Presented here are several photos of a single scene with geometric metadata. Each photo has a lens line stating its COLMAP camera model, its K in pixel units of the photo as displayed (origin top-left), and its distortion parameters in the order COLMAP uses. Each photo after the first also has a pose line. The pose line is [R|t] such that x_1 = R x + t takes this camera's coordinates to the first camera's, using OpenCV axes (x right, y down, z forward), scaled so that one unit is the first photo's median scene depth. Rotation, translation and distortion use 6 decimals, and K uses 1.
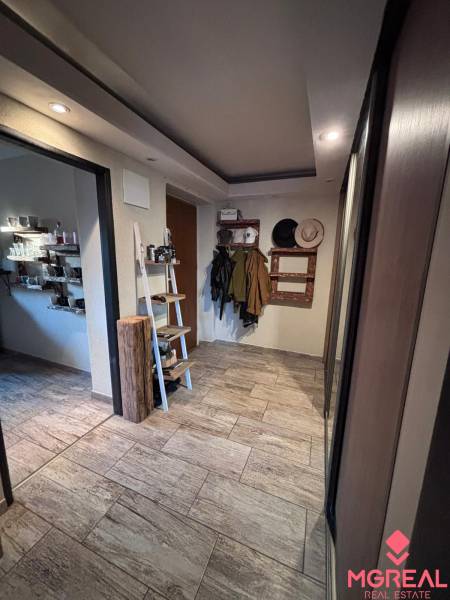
lens RADIAL K [[239.9, 0, 225.0], [0, 239.9, 300.0], [0, 0, 1]] dist [-0.002603, 0.001996]
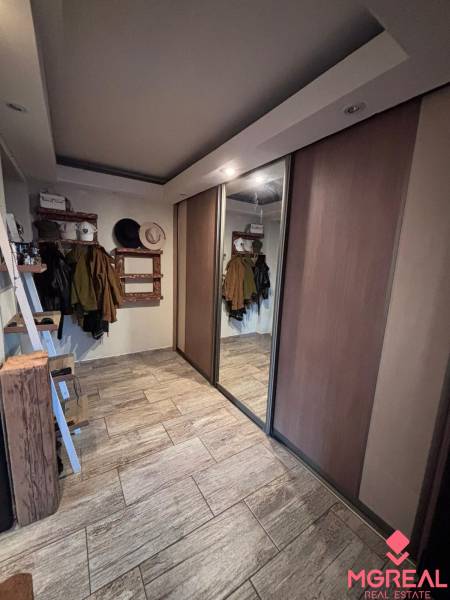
lens RADIAL K [[239.9, 0, 225.0], [0, 239.9, 300.0], [0, 0, 1]] dist [-0.002603, 0.001996]
pose [[0.580500, -0.134302, 0.803108, -0.343436], [0.123545, 0.989412, 0.076157, -0.036829], [-0.804833, 0.055010, 0.590947, 0.125854]]
